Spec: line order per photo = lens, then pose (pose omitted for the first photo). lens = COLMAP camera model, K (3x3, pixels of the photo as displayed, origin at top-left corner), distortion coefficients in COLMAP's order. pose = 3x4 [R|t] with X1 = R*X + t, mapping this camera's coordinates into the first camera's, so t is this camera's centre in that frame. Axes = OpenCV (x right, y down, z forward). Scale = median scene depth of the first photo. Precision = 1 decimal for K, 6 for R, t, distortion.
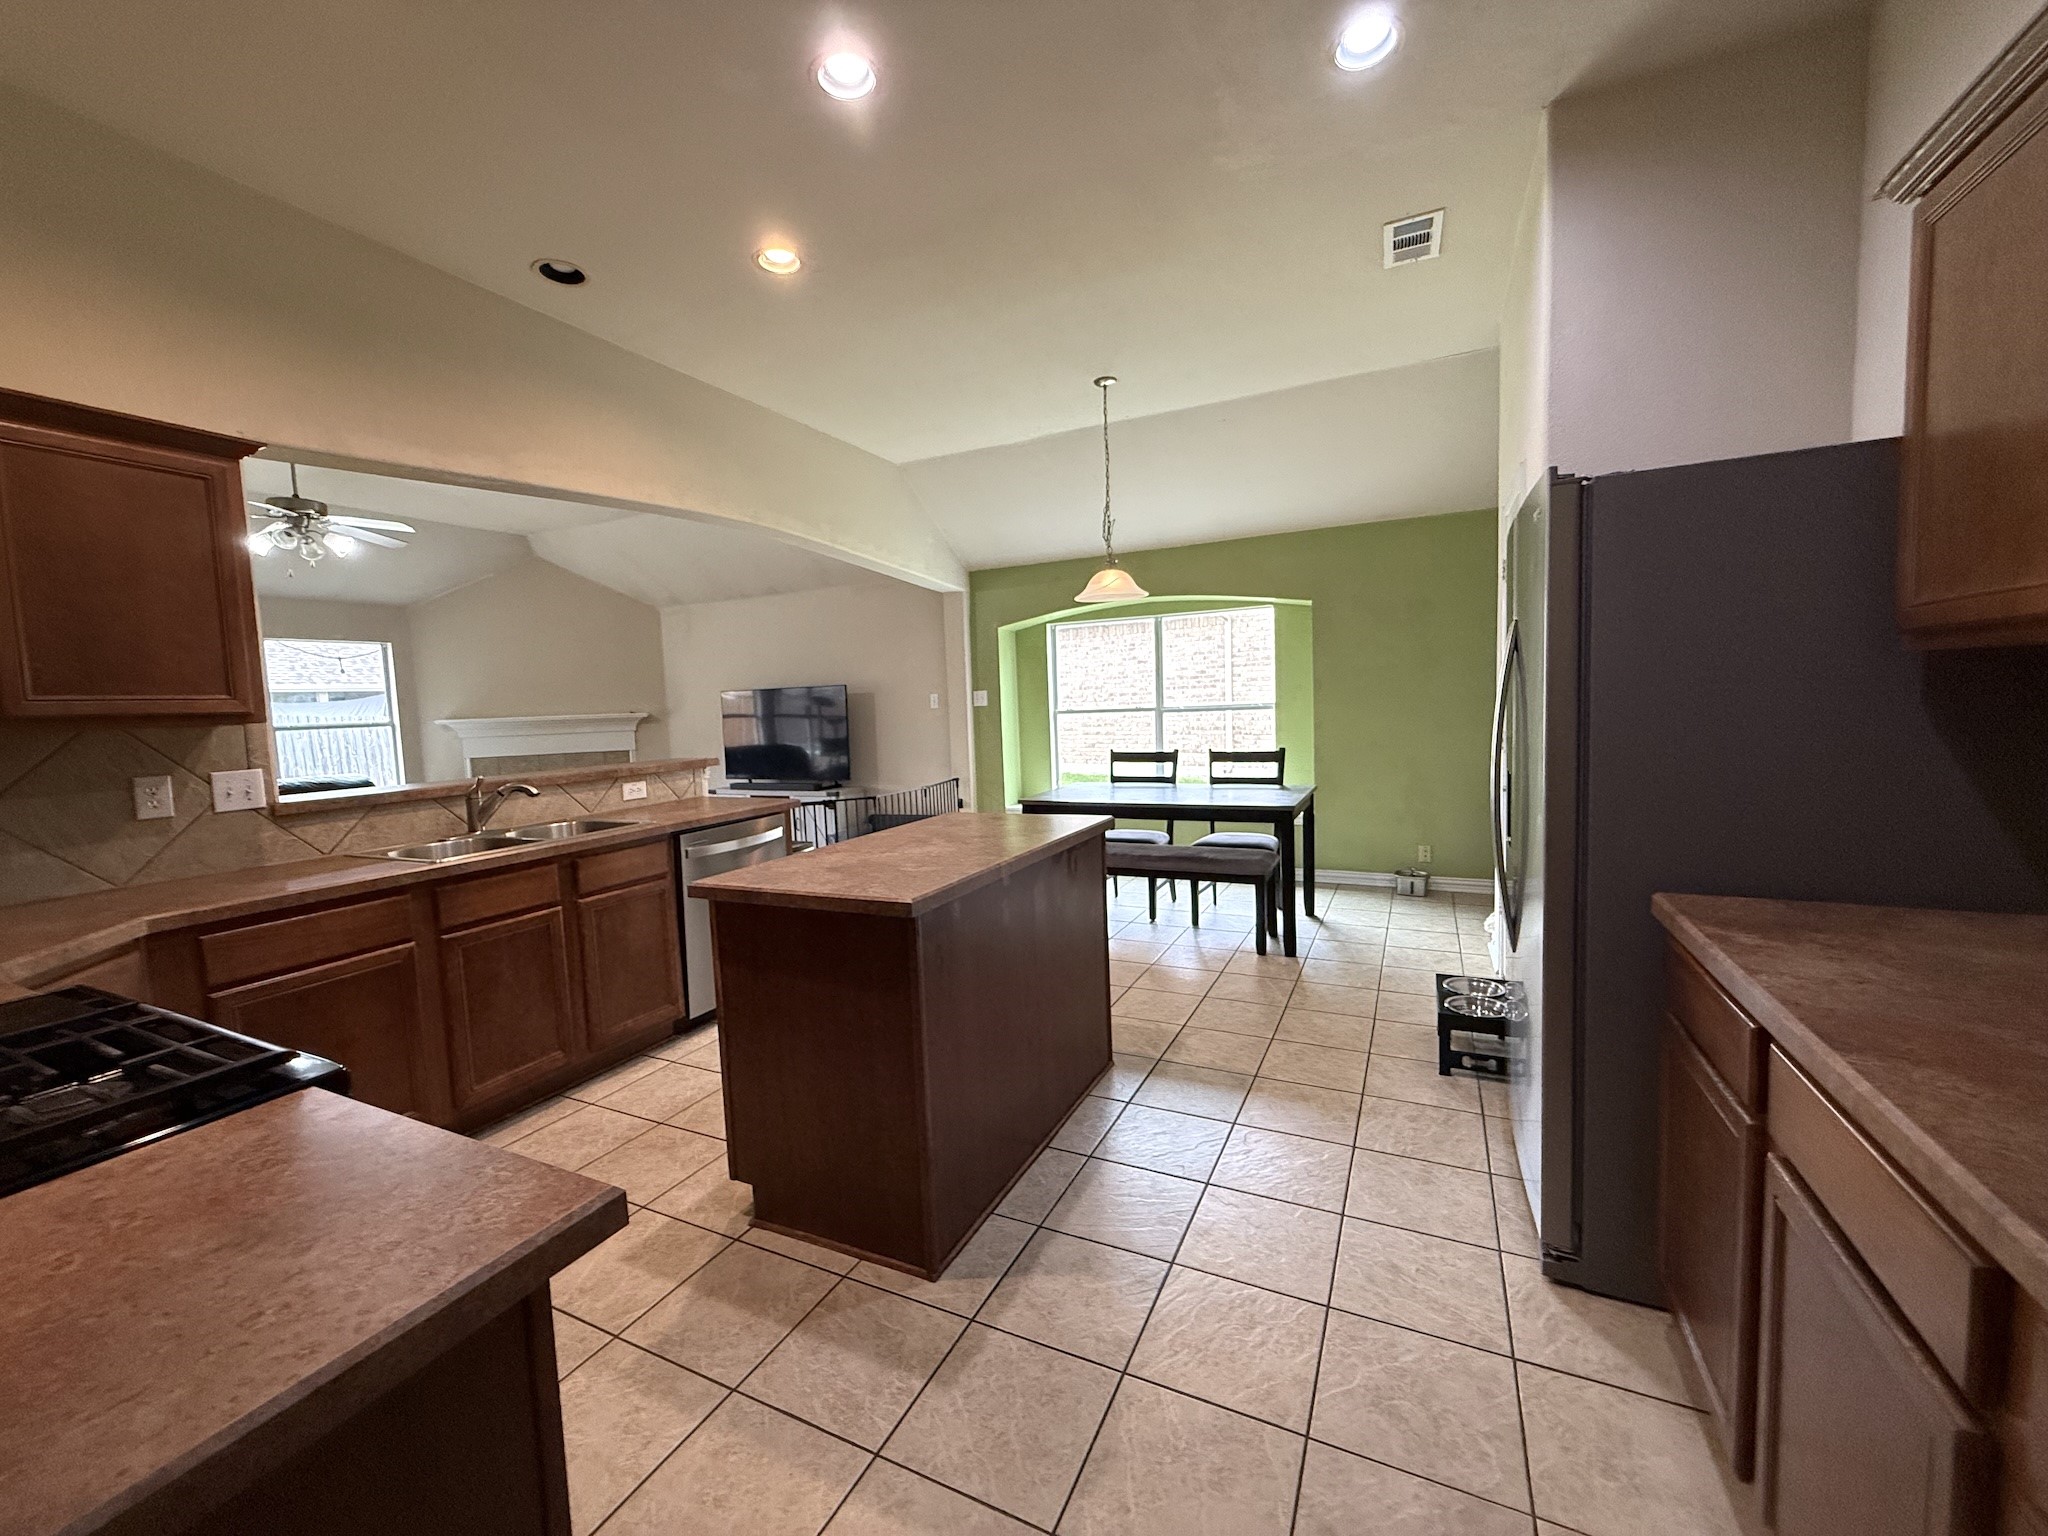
lens RADIAL K [[816.8, 0, 1018.1], [0, 816.8, 765.9], [0, 0, 1]] dist [-0.002061, 0.000838]
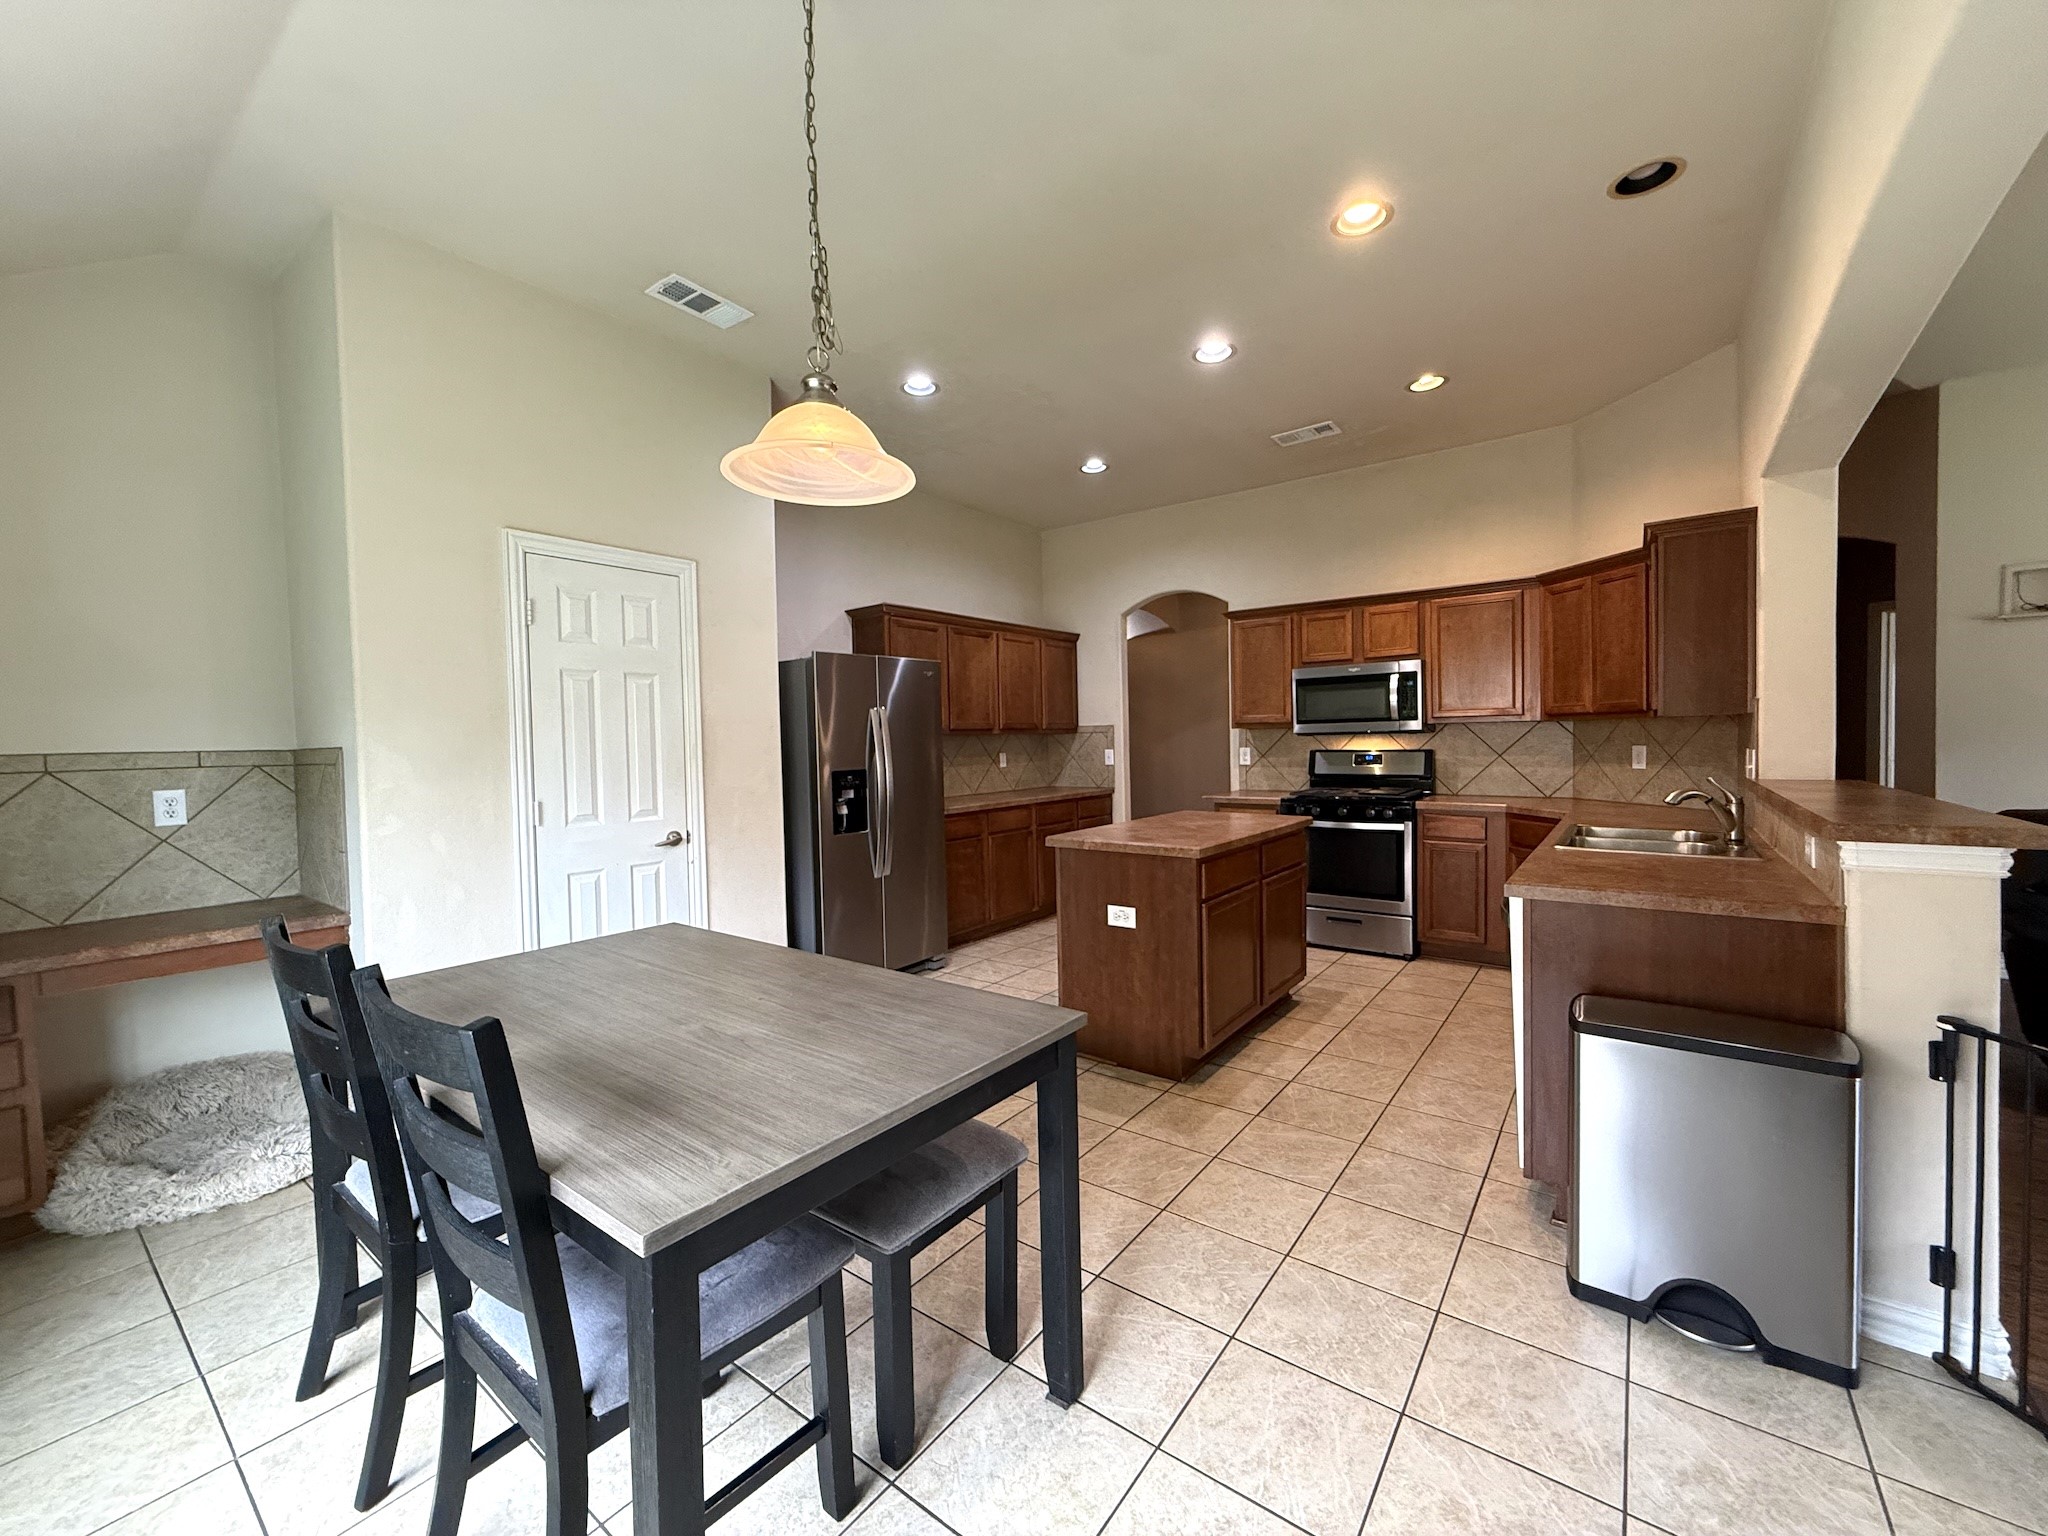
lens RADIAL K [[816.8, 0, 1015.6], [0, 816.8, 765.6], [0, 0, 1]] dist [-0.002061, 0.000838]
pose [[-0.979505, 0.053760, 0.194111, -0.066814], [0.074649, 0.991985, 0.101952, -0.152543], [-0.187074, 0.114353, -0.975667, 2.033105]]
